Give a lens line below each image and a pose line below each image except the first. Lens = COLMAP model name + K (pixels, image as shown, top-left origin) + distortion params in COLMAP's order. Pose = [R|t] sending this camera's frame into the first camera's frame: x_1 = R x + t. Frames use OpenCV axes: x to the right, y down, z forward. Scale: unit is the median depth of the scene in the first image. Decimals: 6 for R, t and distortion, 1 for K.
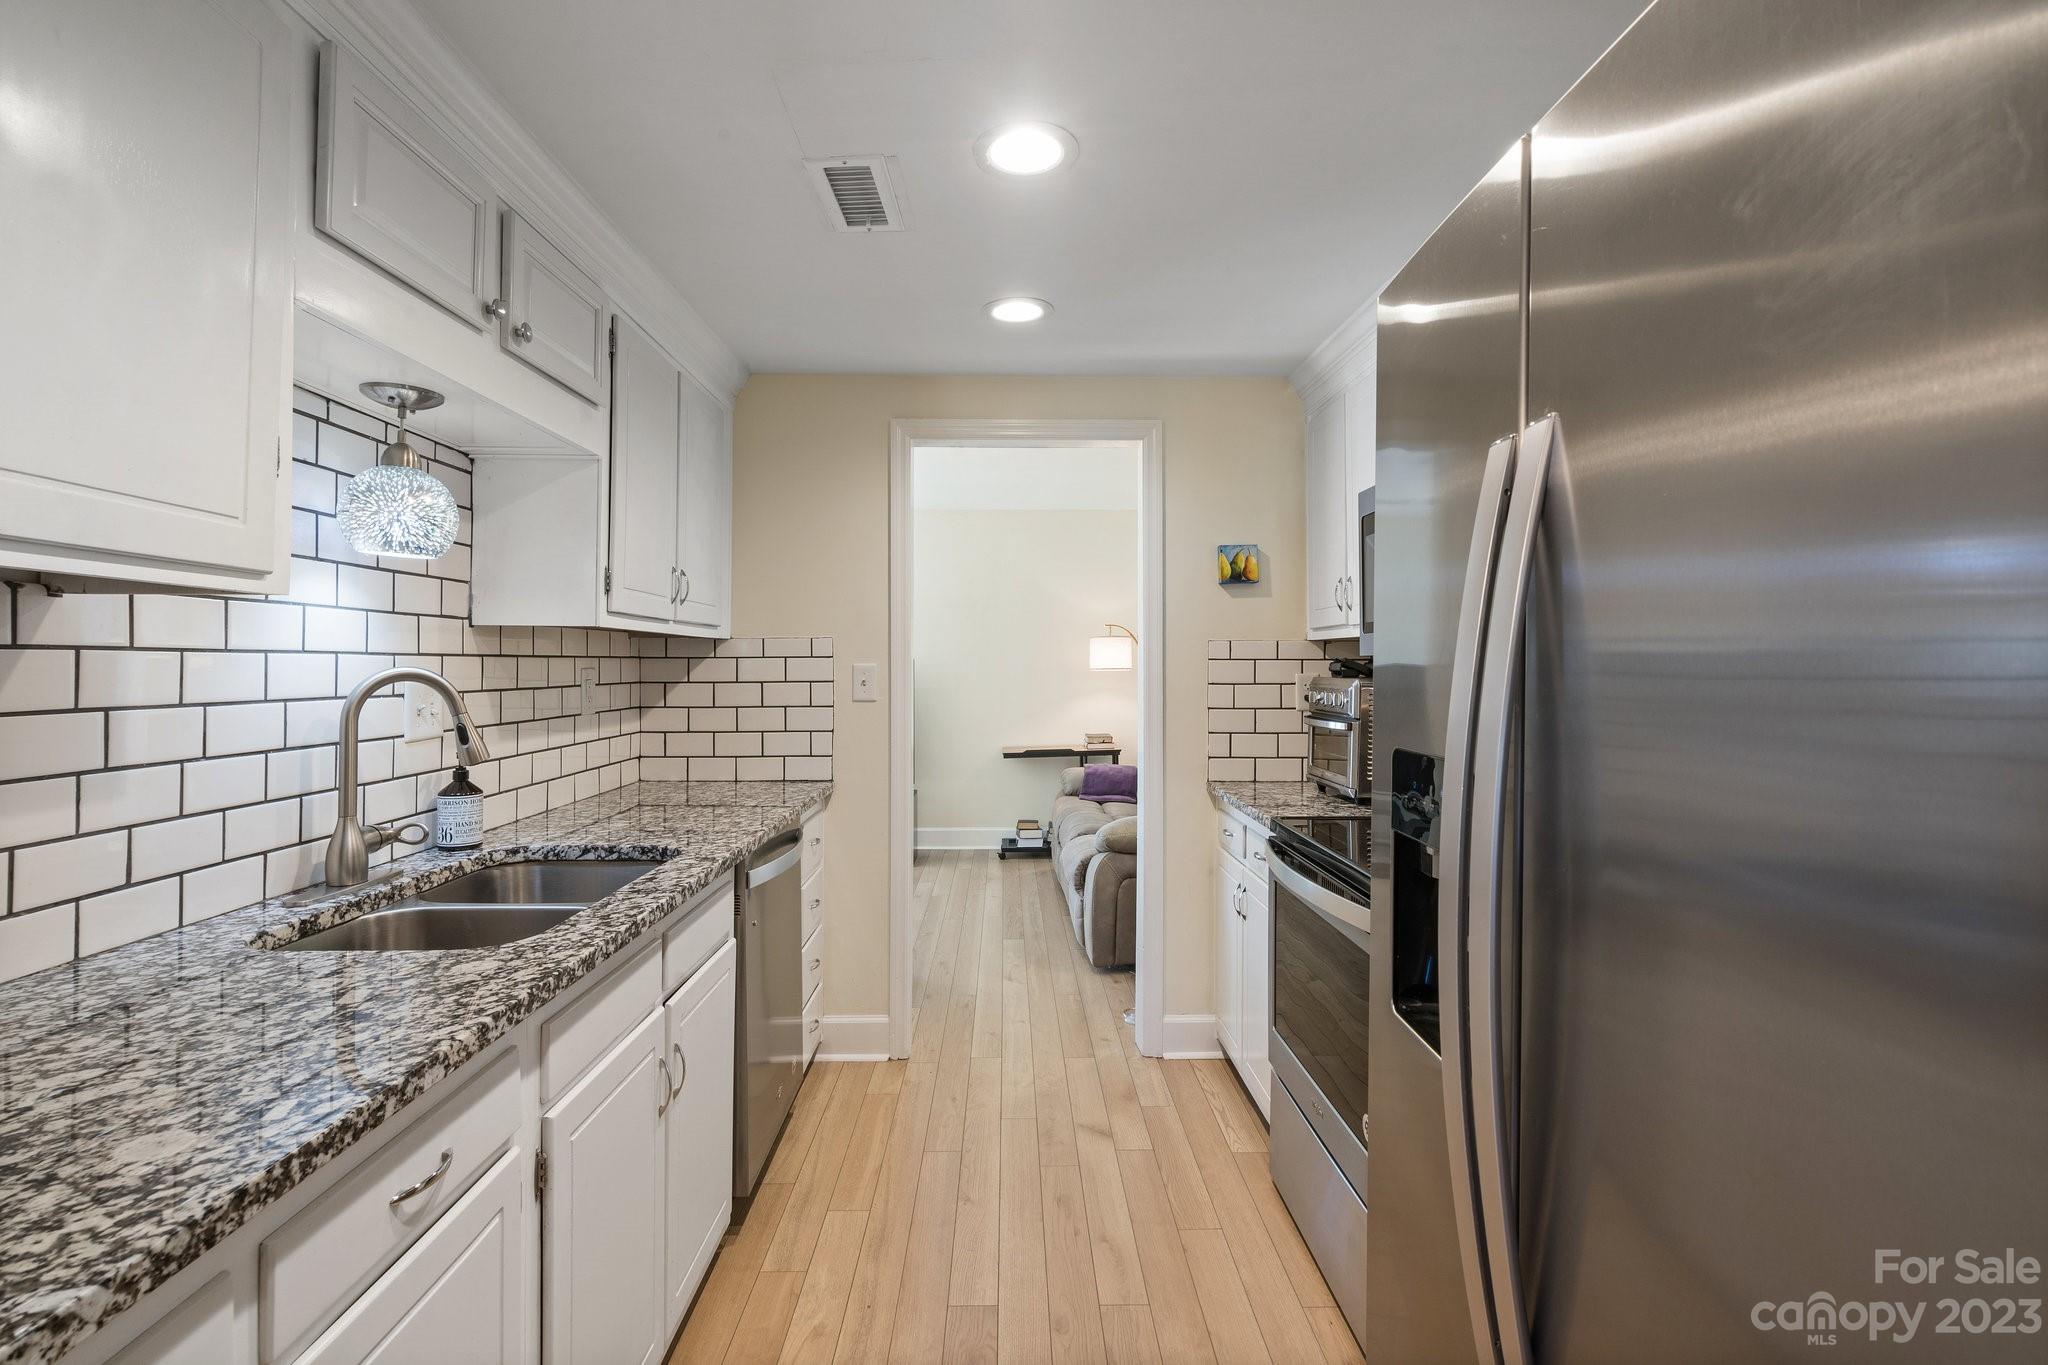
lens RADIAL K [[950.6, 0, 1019.8], [0, 950.6, 655.9], [0, 0, 1]] dist [-0.001755, 0.001137]
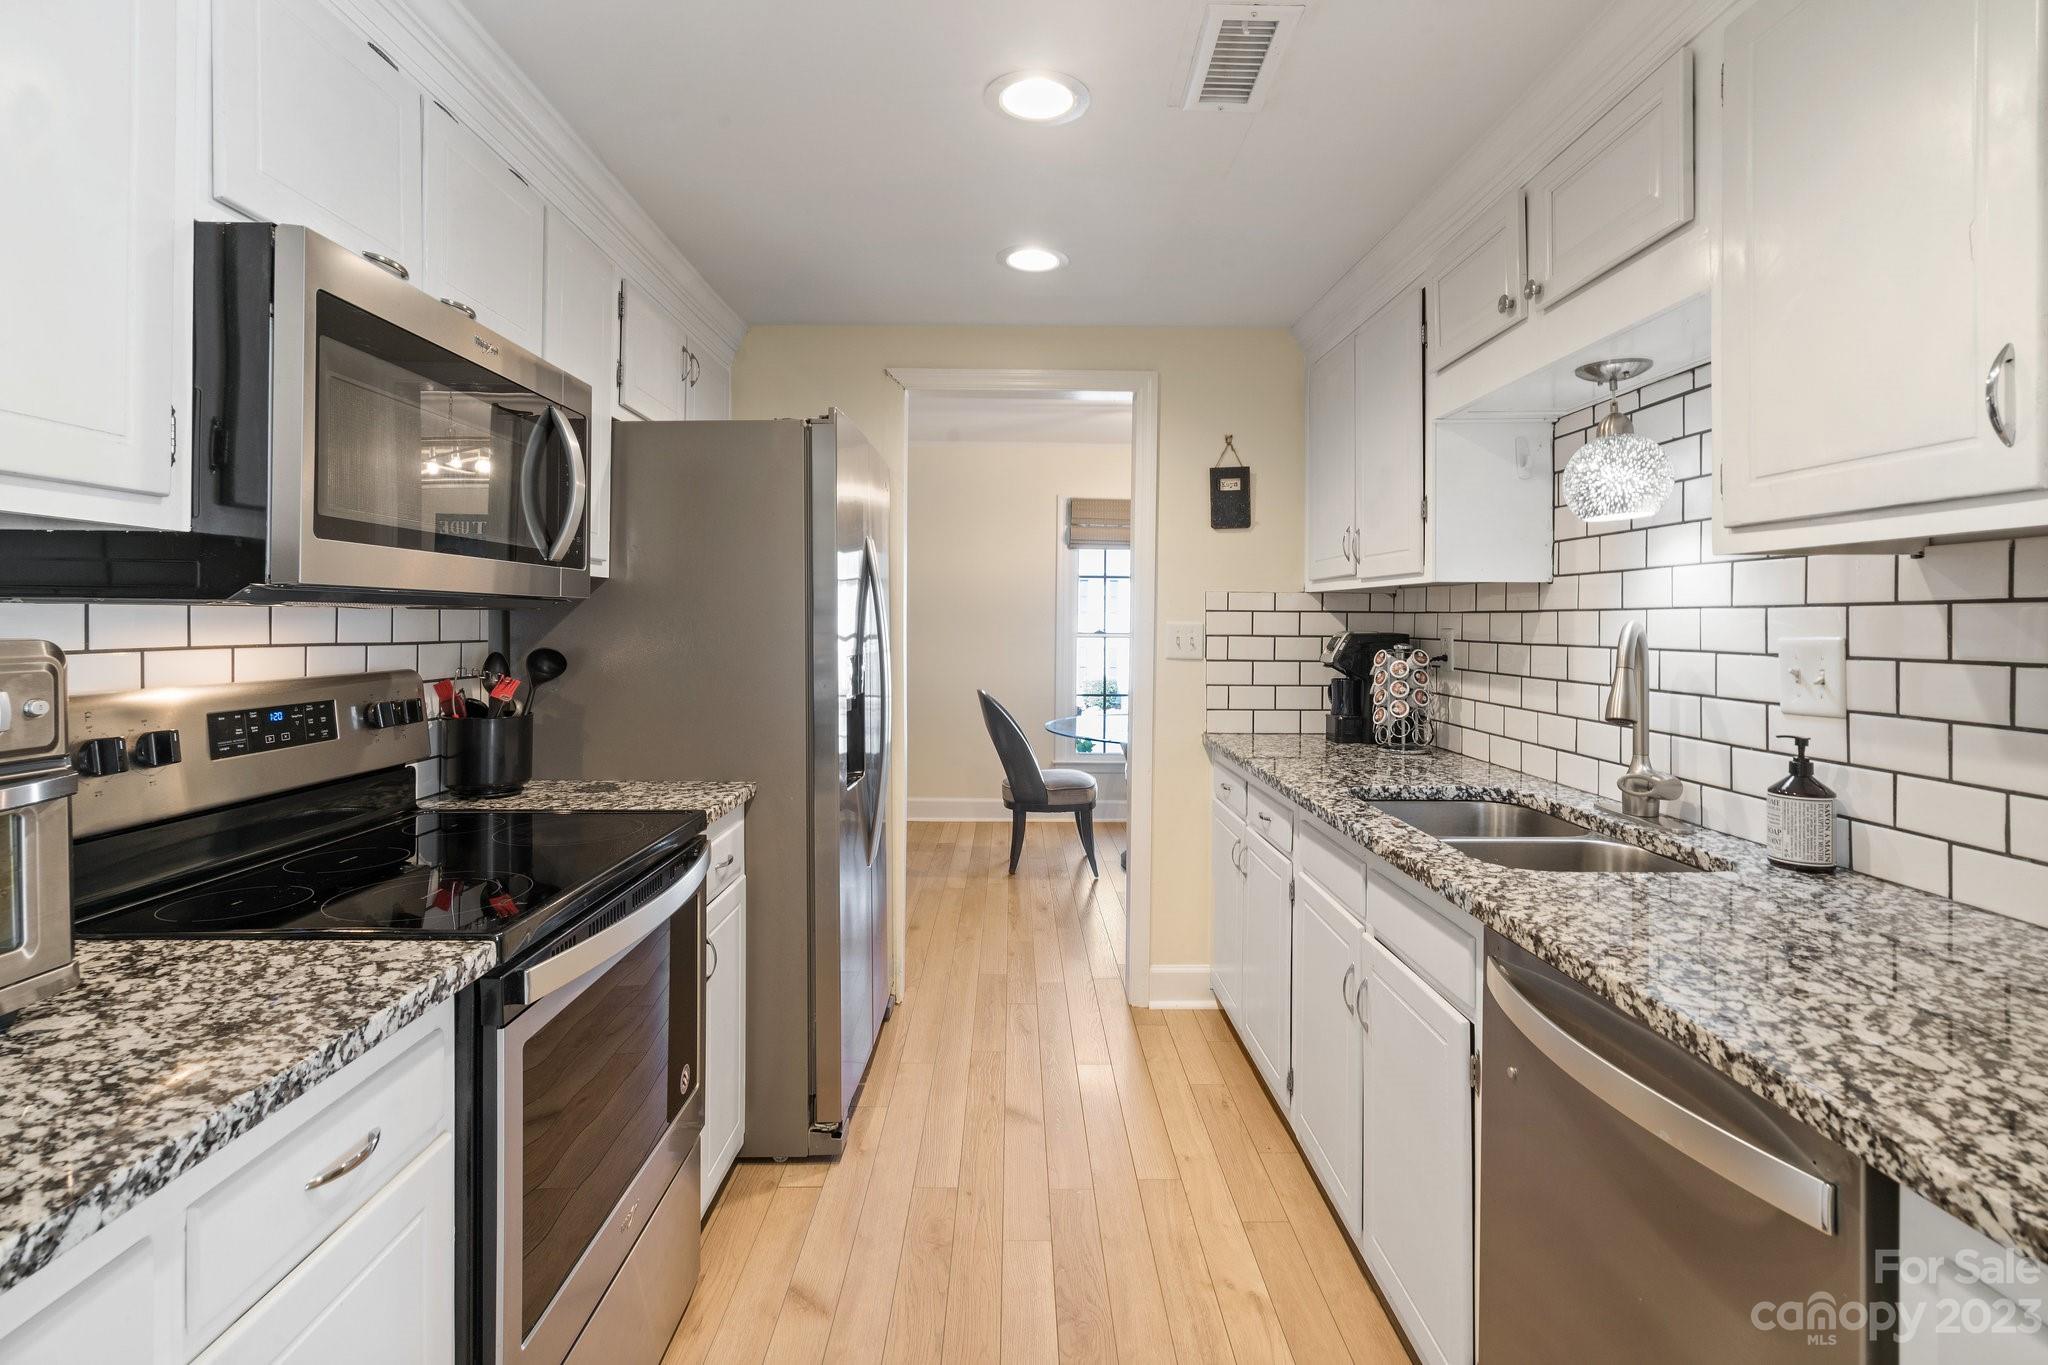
lens RADIAL K [[951.5, 0, 1023.4], [0, 951.5, 613.0], [0, 0, 1]] dist [-0.000453, 0.000198]
pose [[-0.999988, -0.003866, 0.003091, 0.013034], [-0.003927, 0.999791, -0.020074, 0.022311], [-0.003013, -0.020086, -0.999794, 1.739434]]
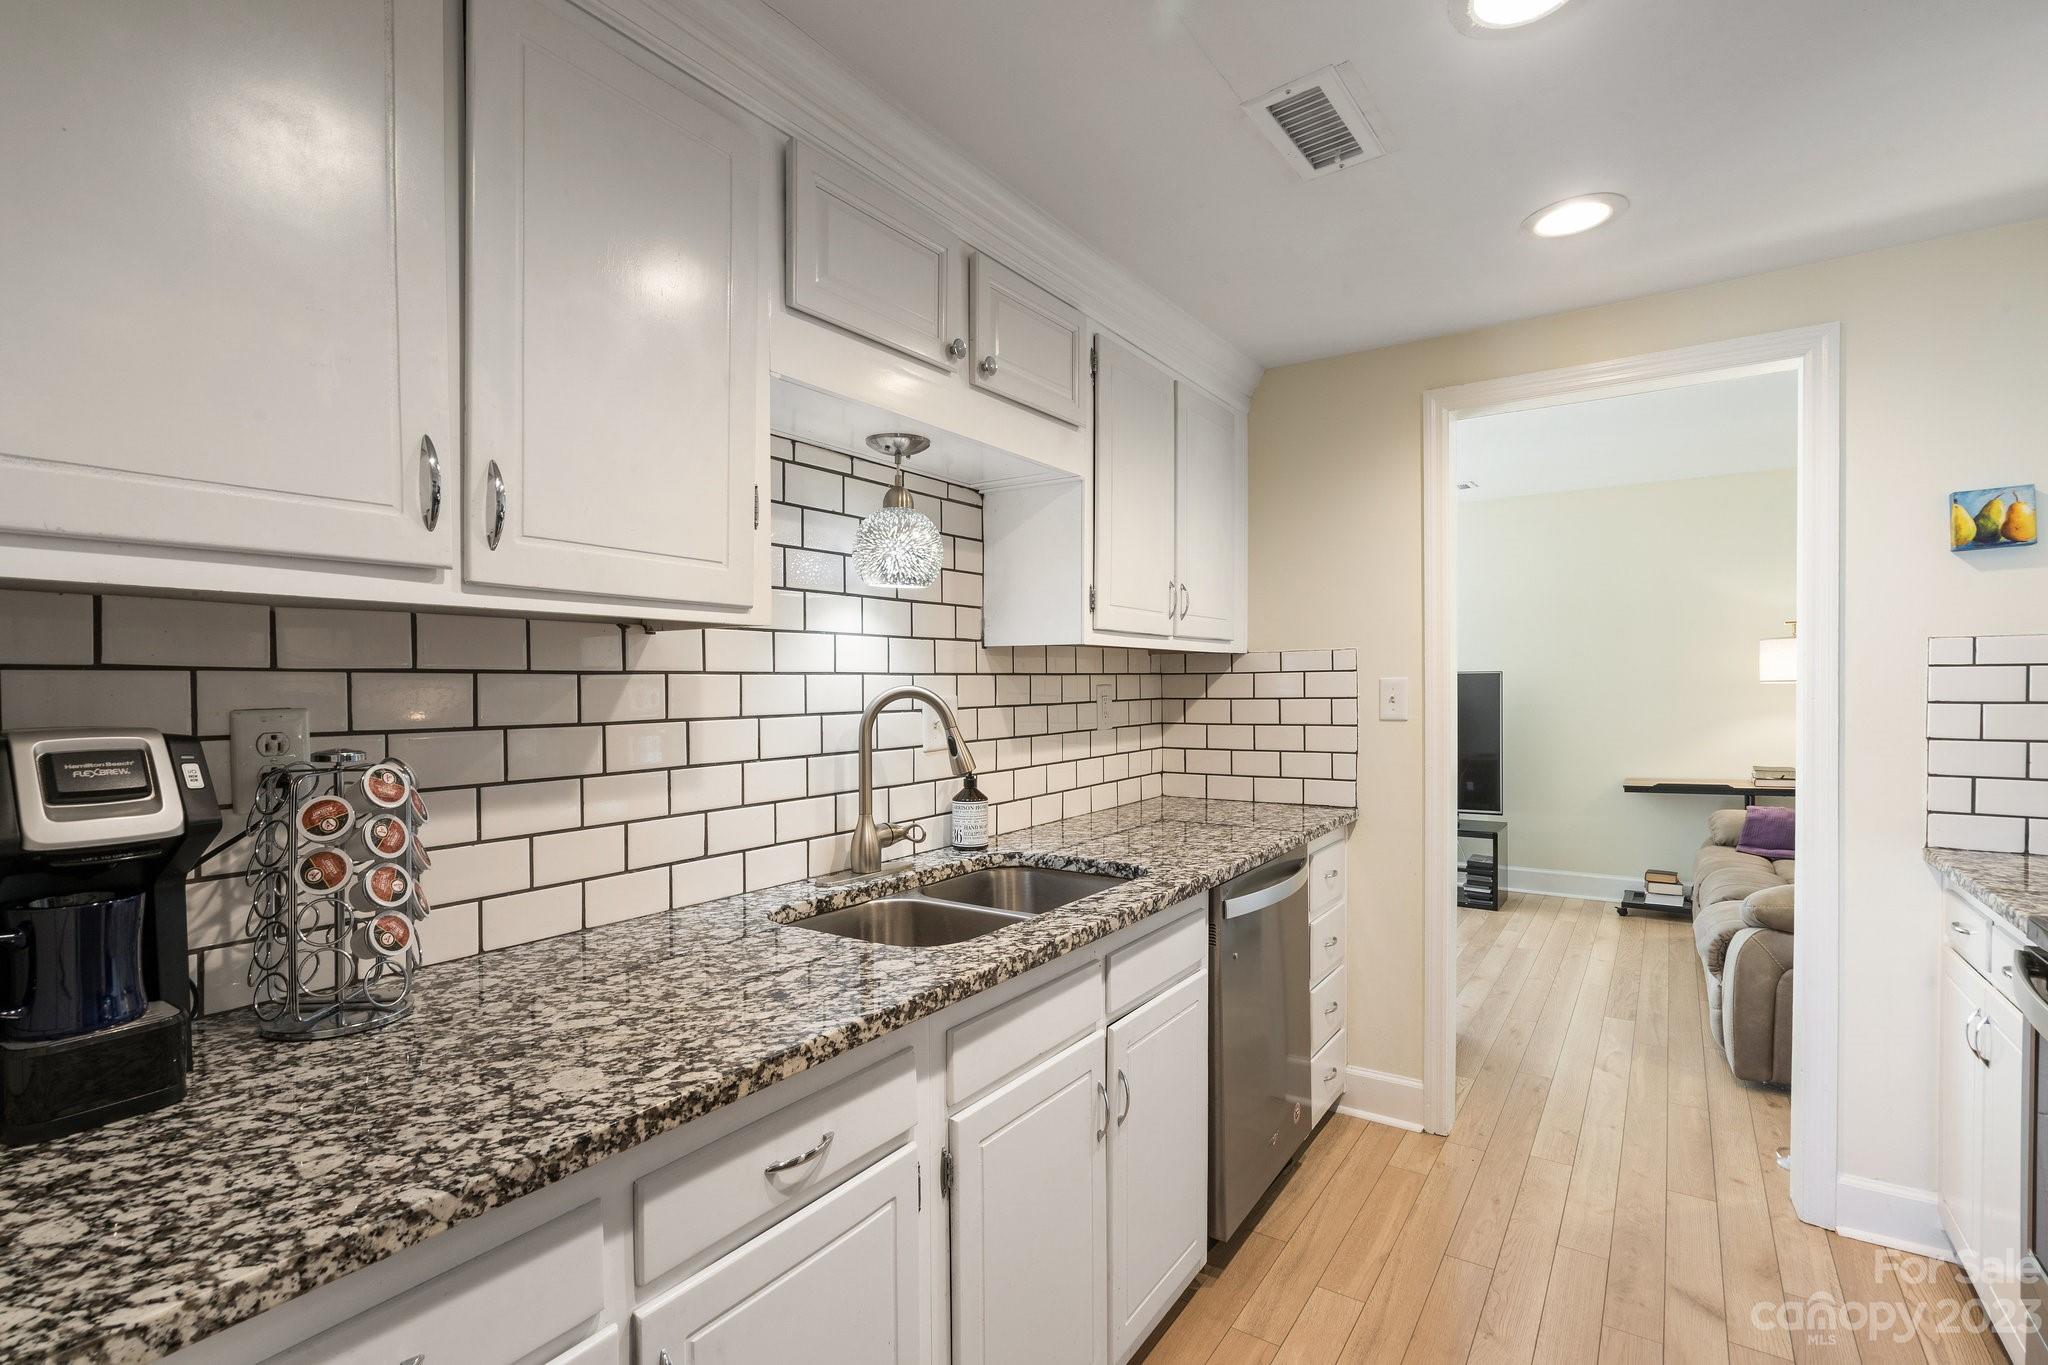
lens RADIAL K [[956.4, 0, 1019.3], [0, 956.4, 696.3], [0, 0, 1]] dist [-0.010214, 0.009338]
pose [[0.816486, -0.000120, -0.577365, 0.100299], [0.015376, 0.999650, 0.021536, 0.002018], [0.577160, -0.026462, 0.816202, 0.127917]]
